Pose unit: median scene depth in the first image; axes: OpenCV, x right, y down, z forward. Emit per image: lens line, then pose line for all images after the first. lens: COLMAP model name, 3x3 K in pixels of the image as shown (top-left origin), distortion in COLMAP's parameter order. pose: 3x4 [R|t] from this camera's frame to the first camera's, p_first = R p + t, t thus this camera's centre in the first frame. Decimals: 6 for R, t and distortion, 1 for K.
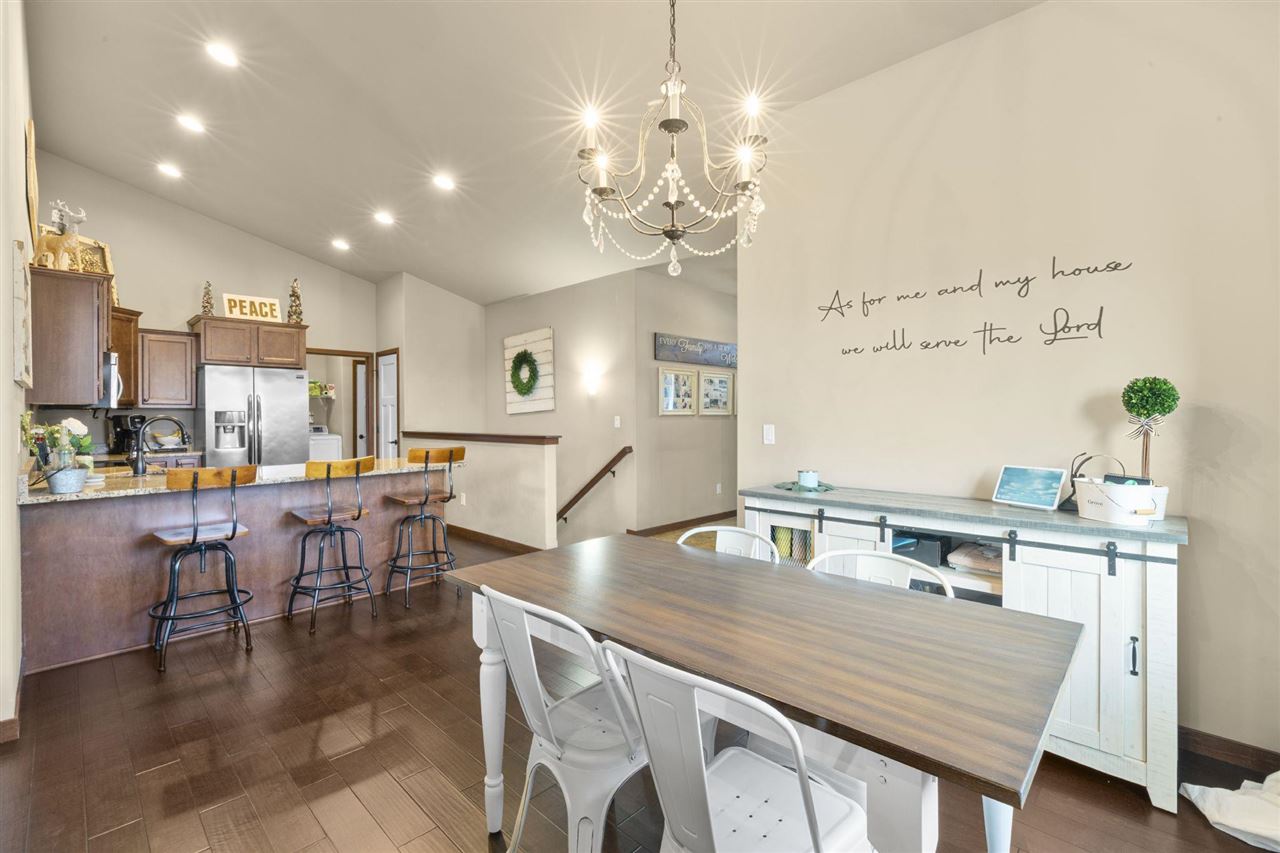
lens RADIAL K [[557.1, 0, 639.1], [0, 557.1, 416.0], [0, 0, 1]] dist [0.003497, 0.000206]
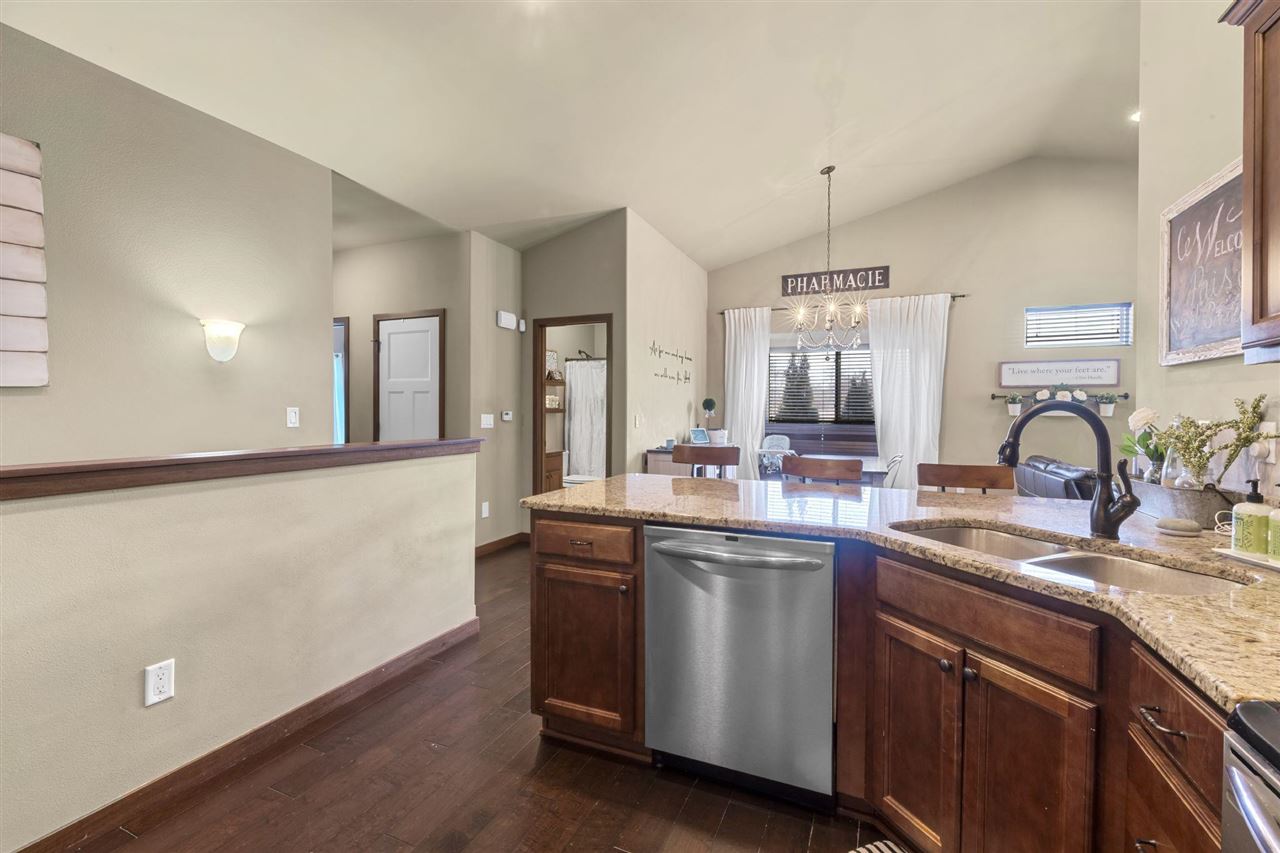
lens RADIAL K [[568.0, 0, 611.9], [0, 568.0, 418.6], [0, 0, 1]] dist [-0.000016, -0.000351]
pose [[-0.327436, -0.010896, 0.944810, -1.211144], [-0.001344, 0.999938, 0.011066, 0.008226], [-0.944872, 0.002353, -0.327431, 1.559845]]
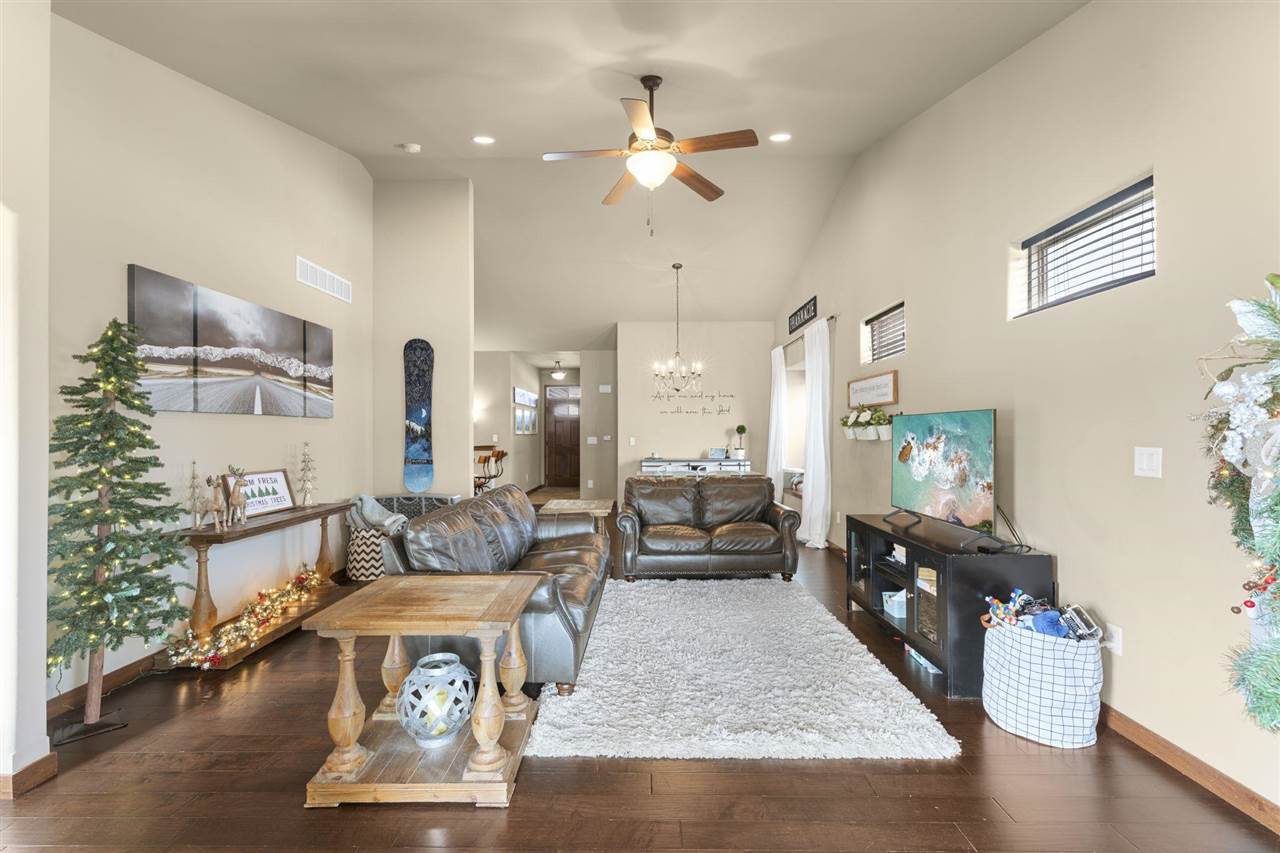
lens RADIAL K [[549.4, 0, 619.0], [0, 549.4, 430.4], [0, 0, 1]] dist [0.000940, 0.000138]
pose [[0.742020, 0.003717, 0.670367, -1.500317], [0.002009, 0.999968, -0.007769, 0.001131], [-0.670374, 0.007112, 0.741989, -0.850818]]
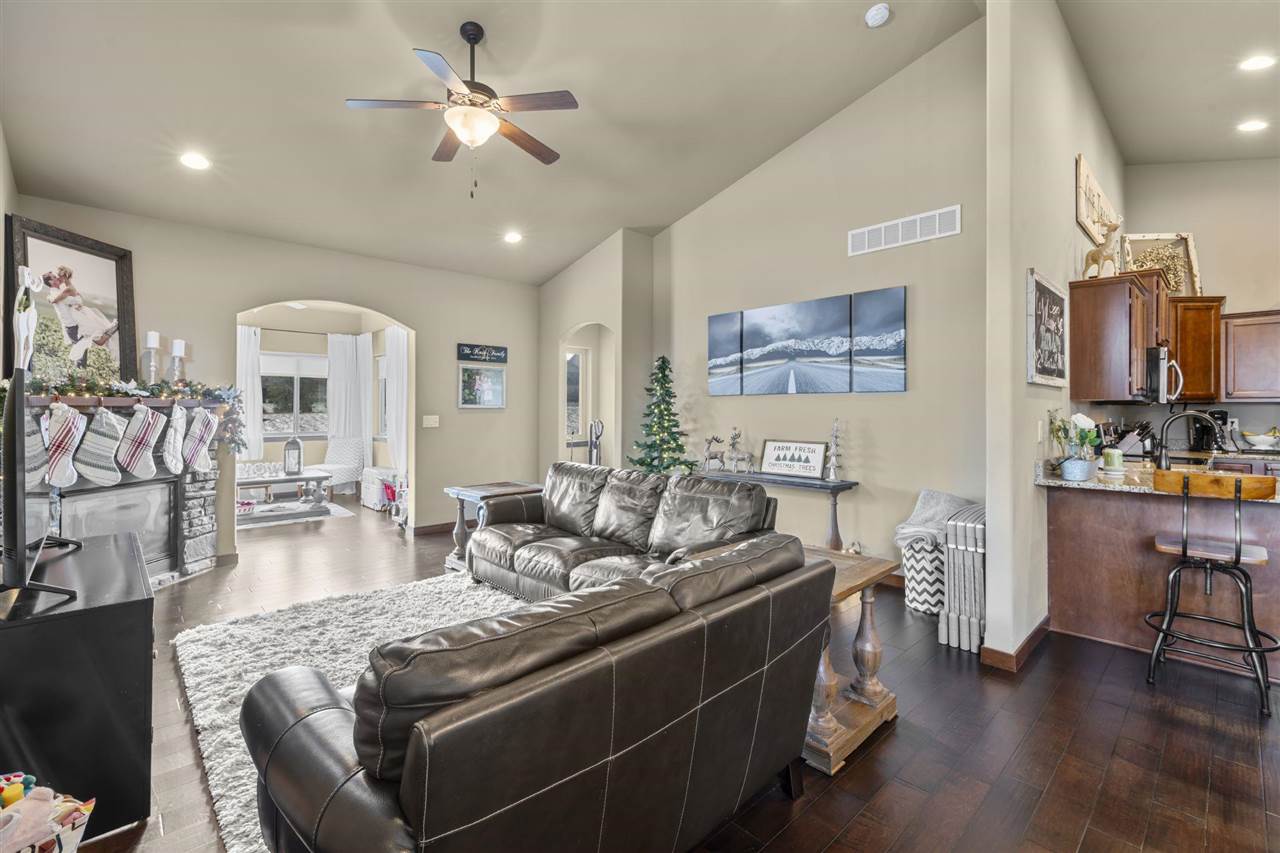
lens RADIAL K [[564.2, 0, 621.2], [0, 564.2, 404.9], [0, 0, 1]] dist [0.002823, 0.000172]
pose [[-0.064118, -0.006055, -0.997924, 0.146092], [-0.003391, 0.999977, -0.005849, -0.003545], [0.997937, 0.003009, -0.064137, 0.153259]]
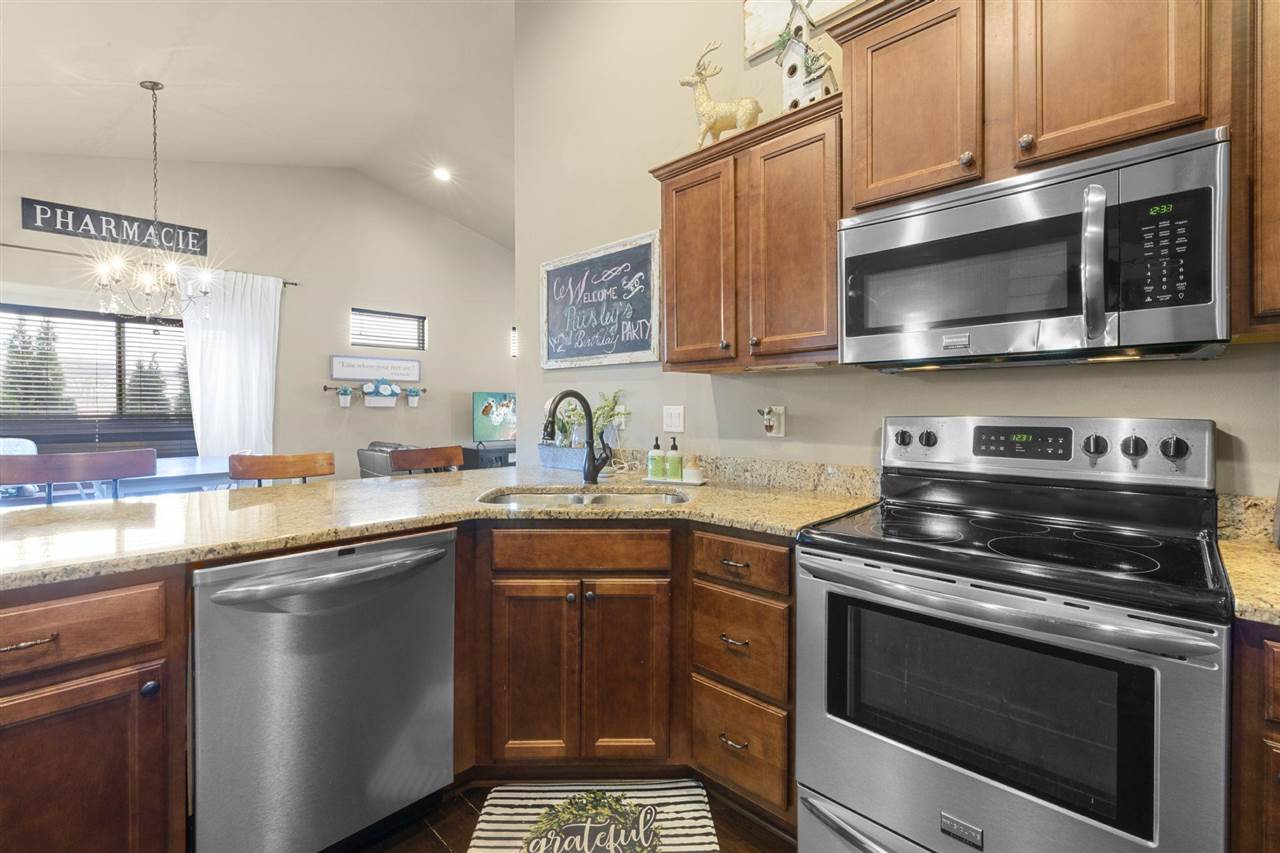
lens RADIAL K [[565.9, 0, 670.9], [0, 565.9, 412.4], [0, 0, 1]] dist [-0.001558, -0.000476]
pose [[-0.999475, 0.001356, -0.032375, -0.981312], [0.000980, 0.999932, 0.011614, 0.016265], [0.032388, 0.011576, -0.999408, 1.710689]]
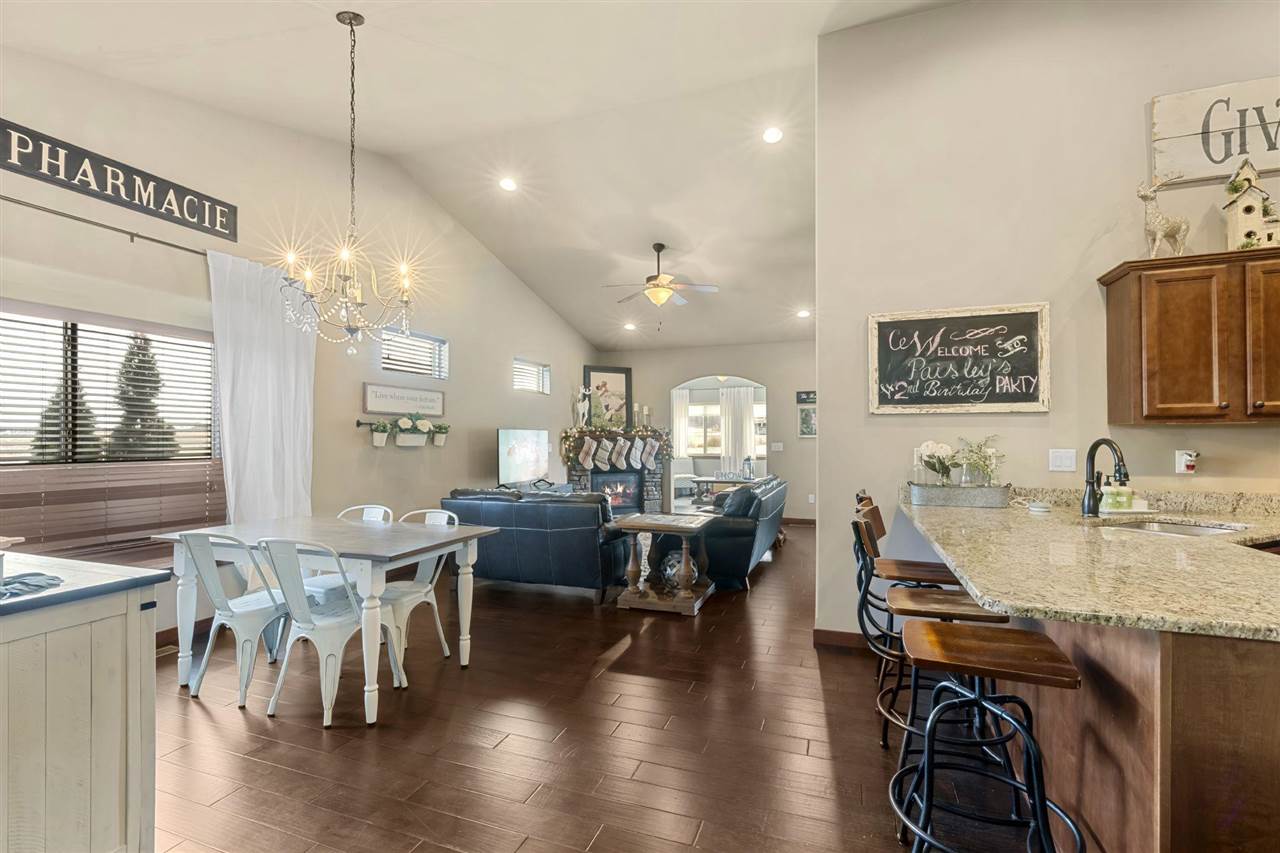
lens RADIAL K [[548.4, 0, 667.8], [0, 548.4, 435.6], [0, 0, 1]] dist [-0.002025, -0.000770]
pose [[-0.899493, 0.000426, -0.436935, -0.035195], [0.002170, 0.999992, -0.003494, -0.004668], [0.436929, -0.004091, -0.899486, 1.466101]]
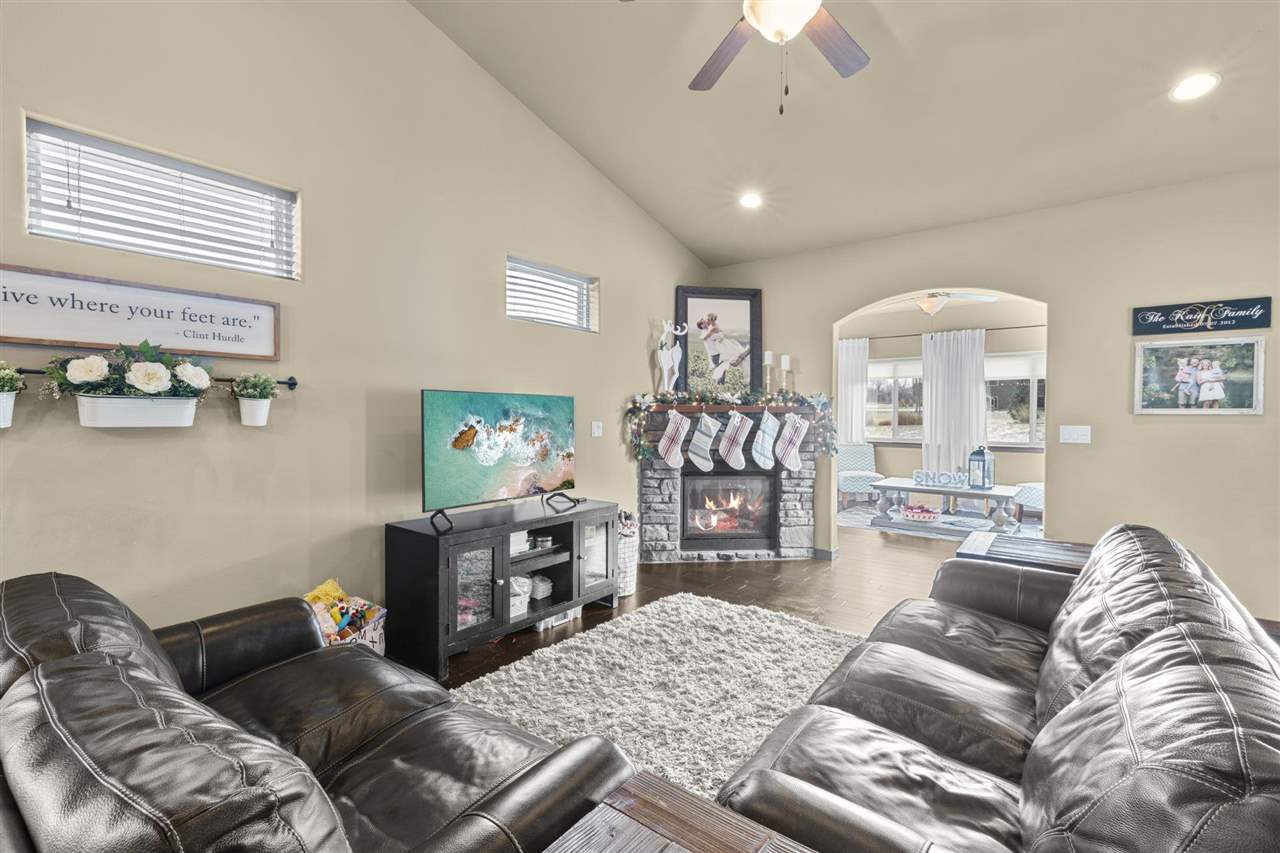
lens RADIAL K [[551.1, 0, 657.4], [0, 551.1, 424.7], [0, 0, 1]] dist [0.002003, -0.000078]
pose [[-0.991562, -0.001409, -0.129629, -0.563434], [-0.004242, 0.999758, 0.021578, -0.001384], [0.129567, 0.021946, -0.991328, 0.465645]]
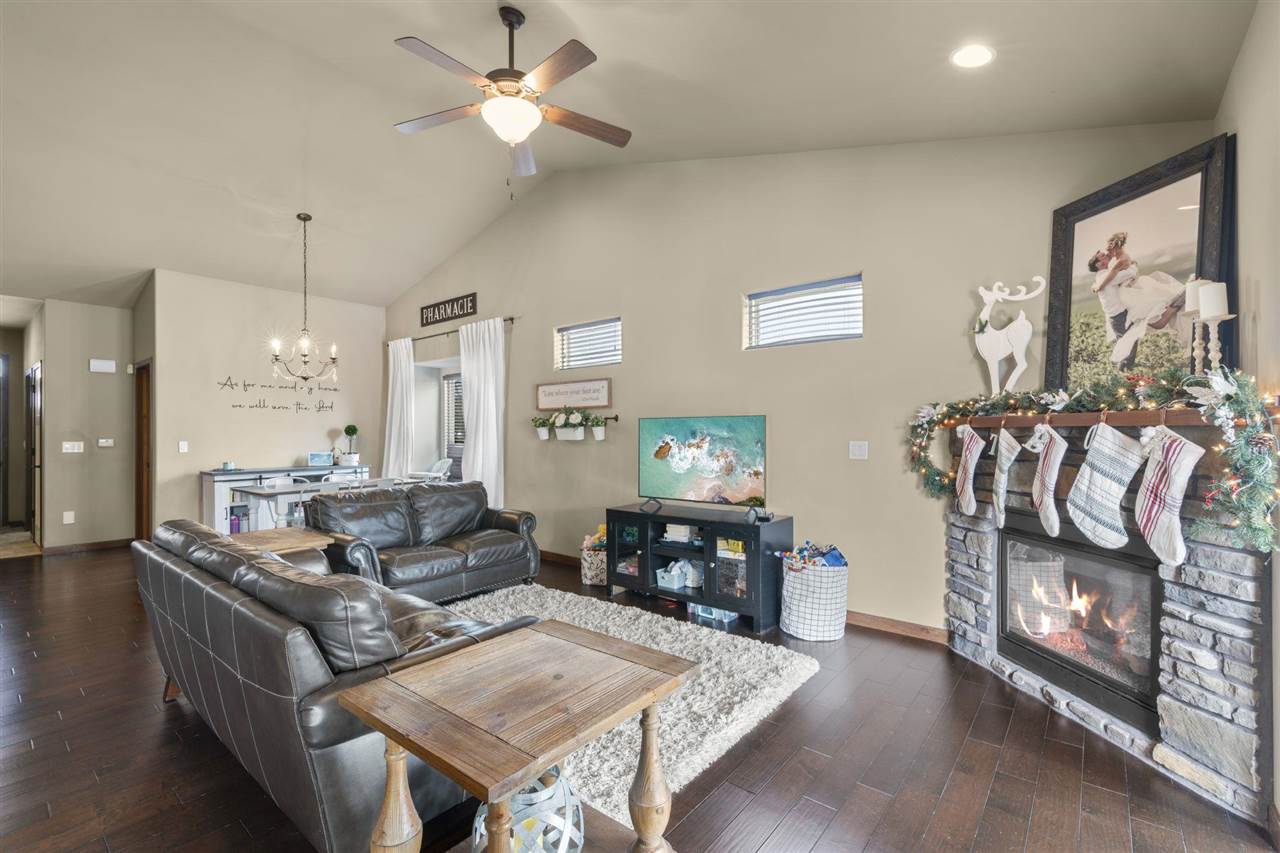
lens RADIAL K [[570.1, 0, 625.1], [0, 570.1, 431.7], [0, 0, 1]] dist [0.015244, -0.000061]
pose [[-0.075925, 0.008447, 0.997078, -1.667163], [0.005588, 0.999952, -0.008045, 0.006274], [-0.997098, 0.004961, -0.075969, -0.270504]]
